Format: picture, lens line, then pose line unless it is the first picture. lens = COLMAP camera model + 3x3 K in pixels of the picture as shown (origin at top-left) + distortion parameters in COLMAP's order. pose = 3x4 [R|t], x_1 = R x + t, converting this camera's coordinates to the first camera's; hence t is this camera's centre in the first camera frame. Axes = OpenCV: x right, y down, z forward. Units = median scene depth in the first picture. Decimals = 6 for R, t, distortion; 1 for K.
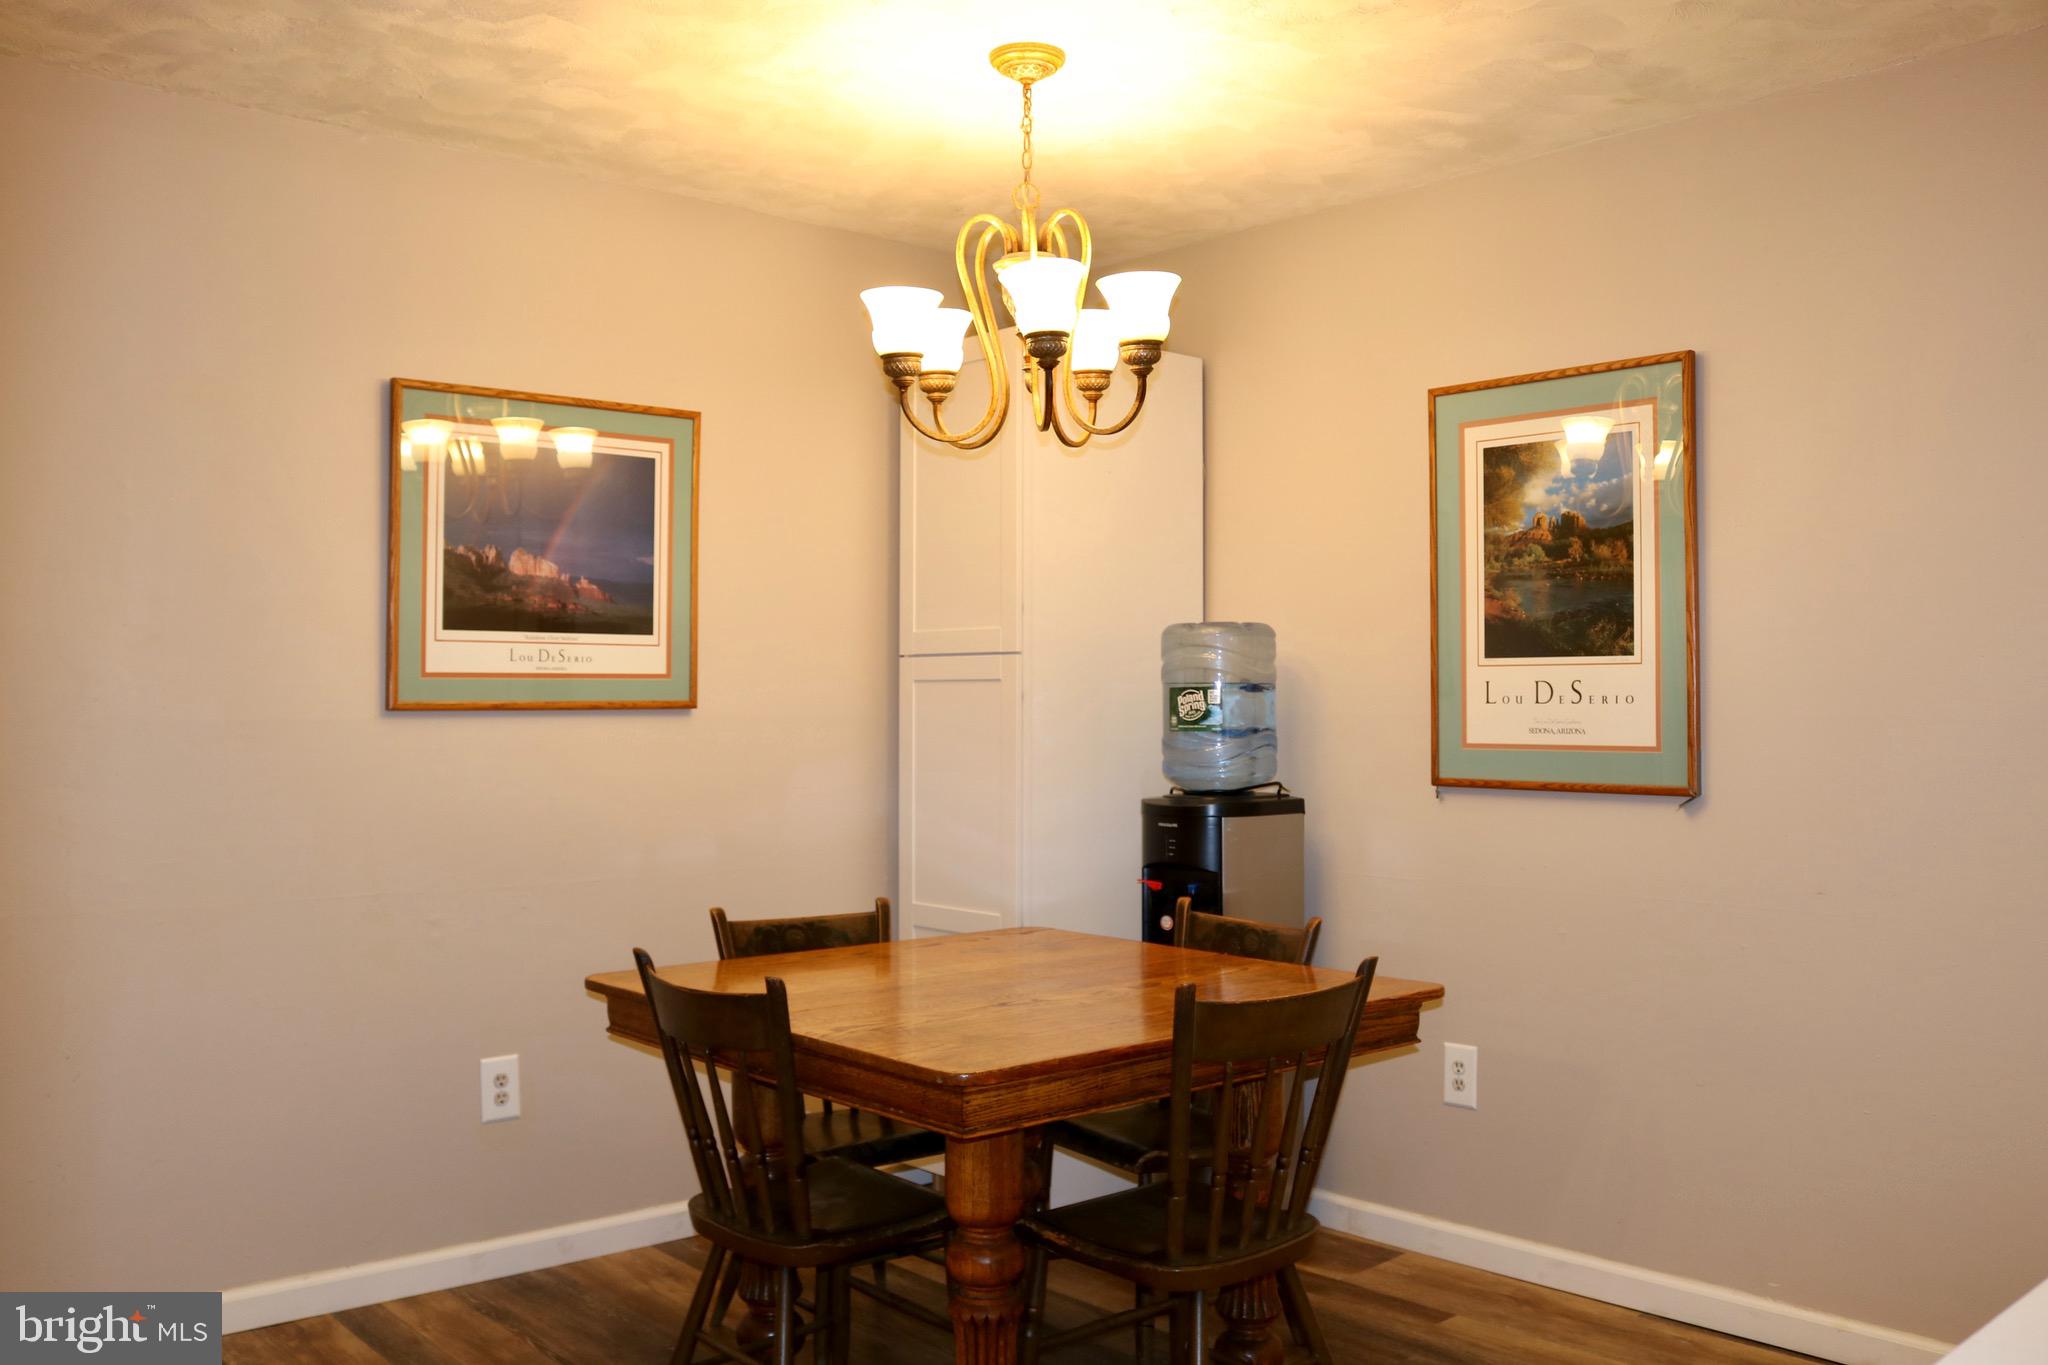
lens RADIAL K [[1749.4, 0, 1033.6], [0, 1749.4, 701.5], [0, 0, 1]] dist [-0.162664, 0.141258]
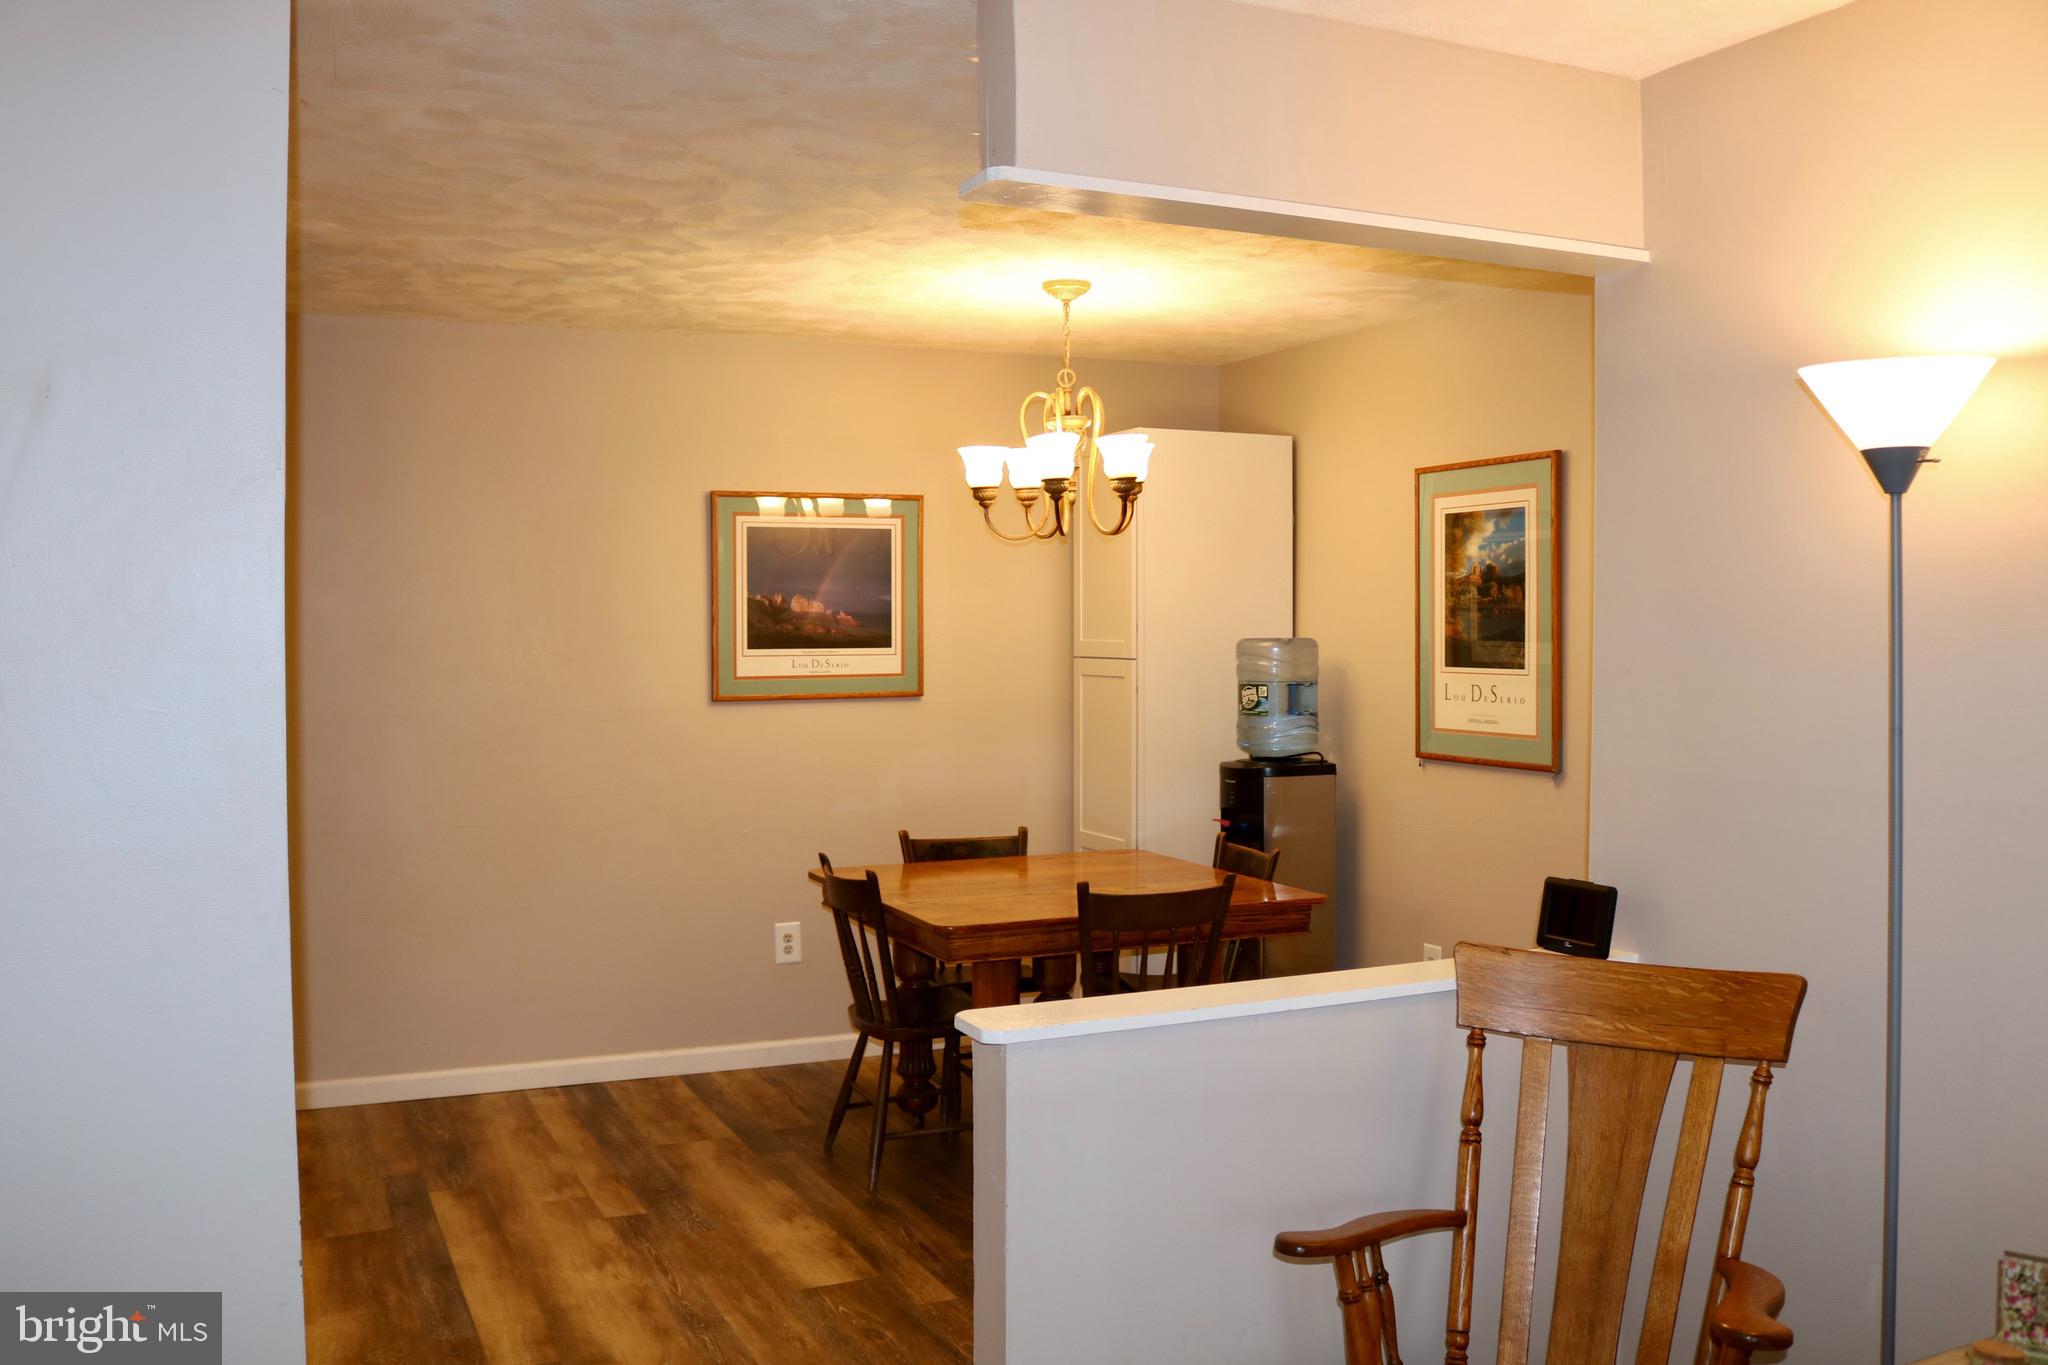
lens RADIAL K [[1749.4, 0, 1033.6], [0, 1749.4, 701.5], [0, 0, 1]] dist [-0.162664, 0.141258]
pose [[0.955565, 0.008444, -0.294660, 0.364627], [0.004276, 0.999087, 0.042499, -0.059025], [0.294750, -0.041871, 0.954657, -0.430055]]
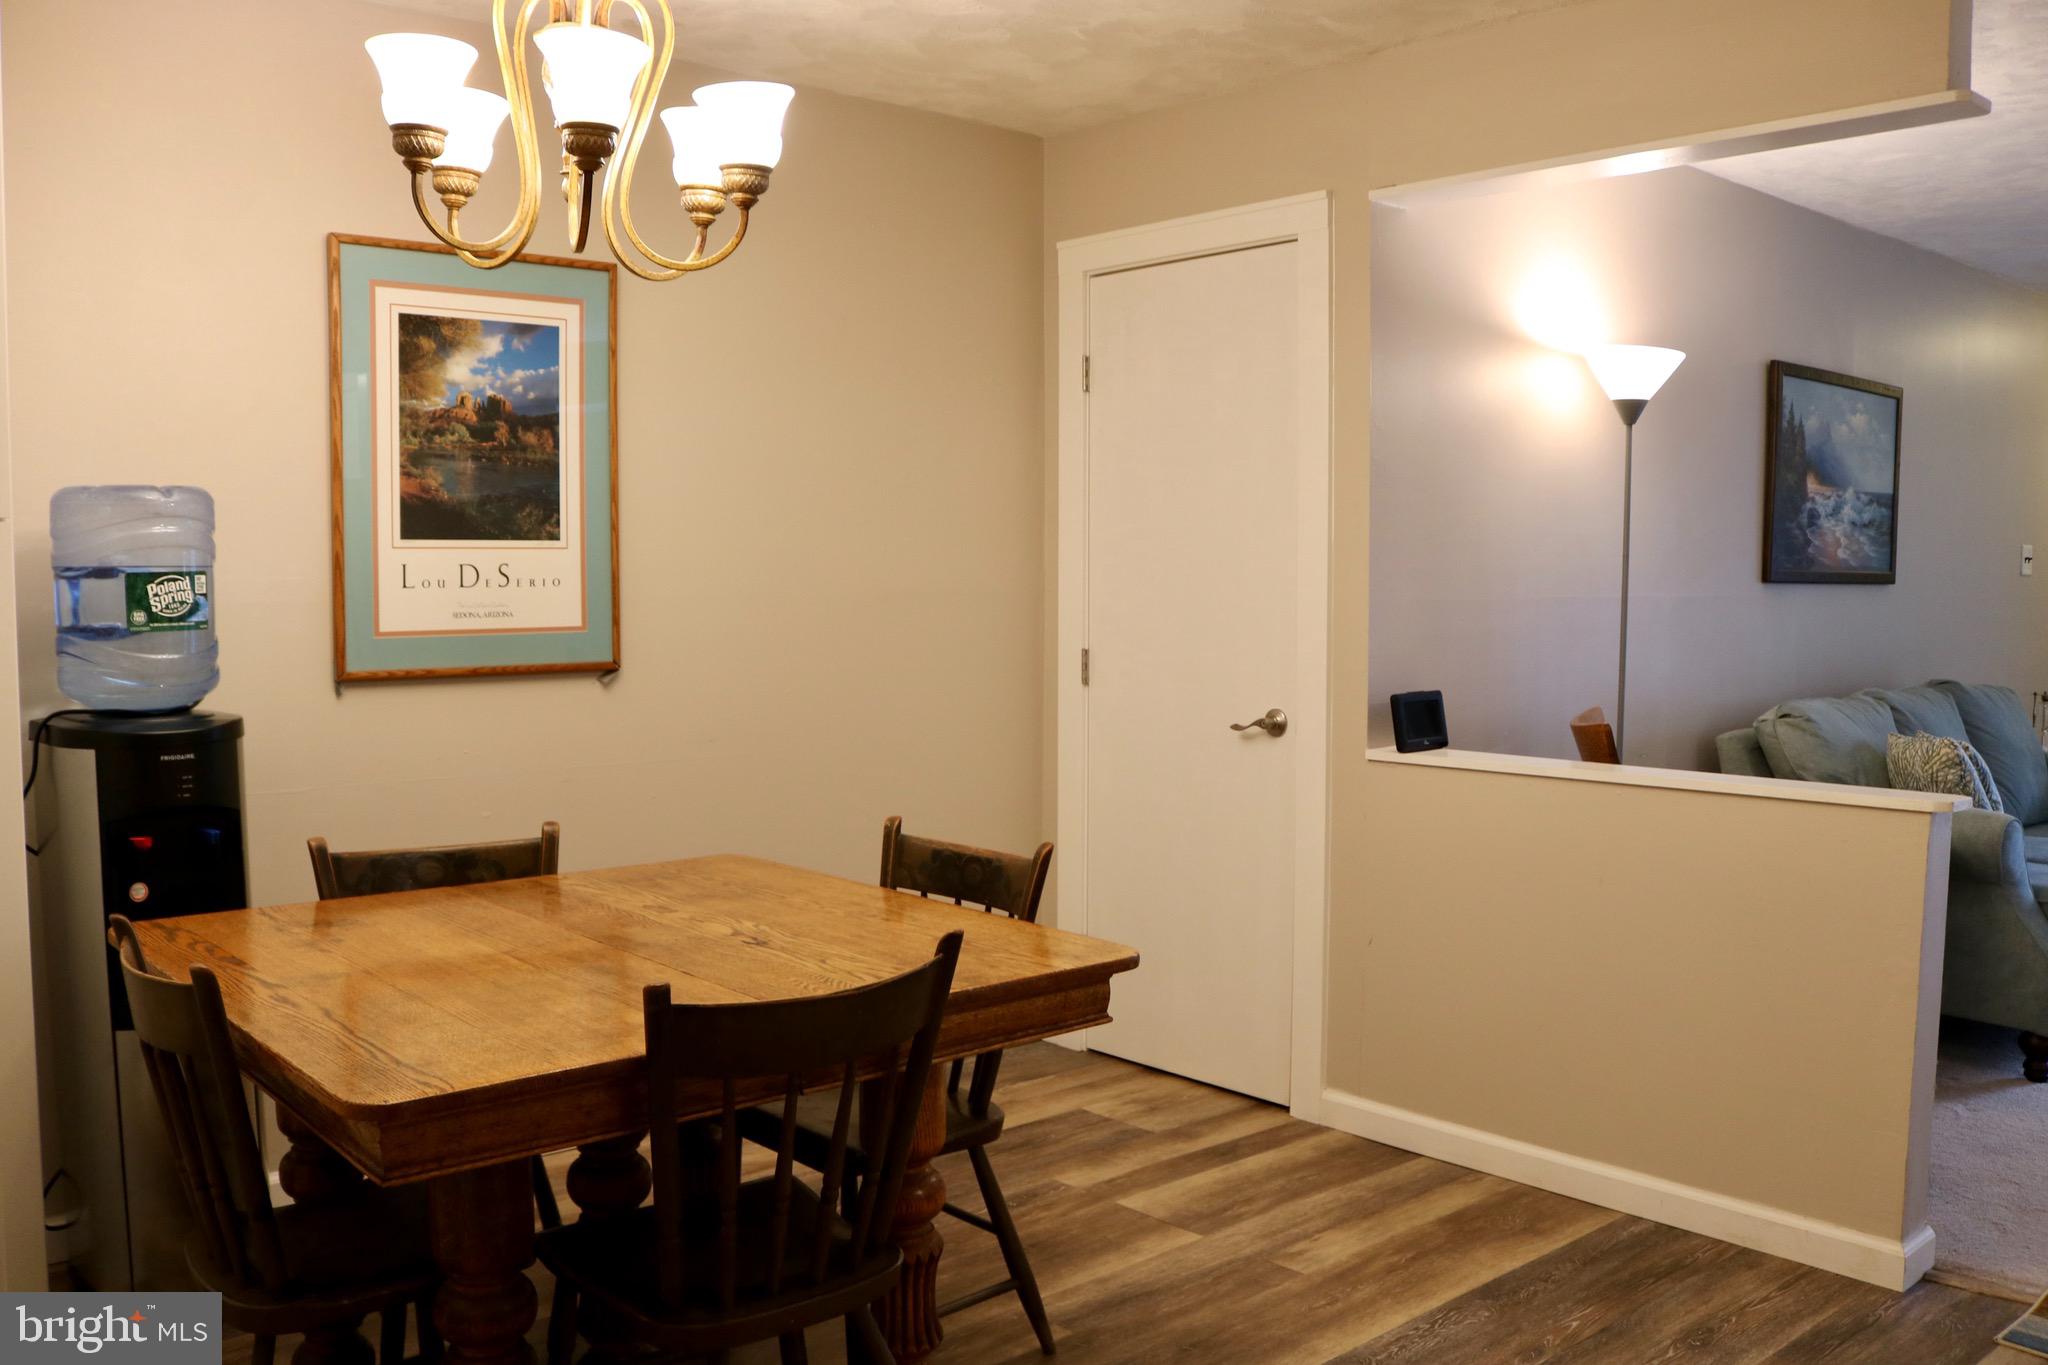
lens RADIAL K [[1749.4, 0, 1033.6], [0, 1749.4, 701.5], [0, 0, 1]] dist [-0.162664, 0.141258]
pose [[0.008478, -0.077235, 0.996977, -0.682326], [-0.001879, 0.997010, 0.077254, -0.010285], [-0.999962, -0.002528, 0.008307, 0.668619]]
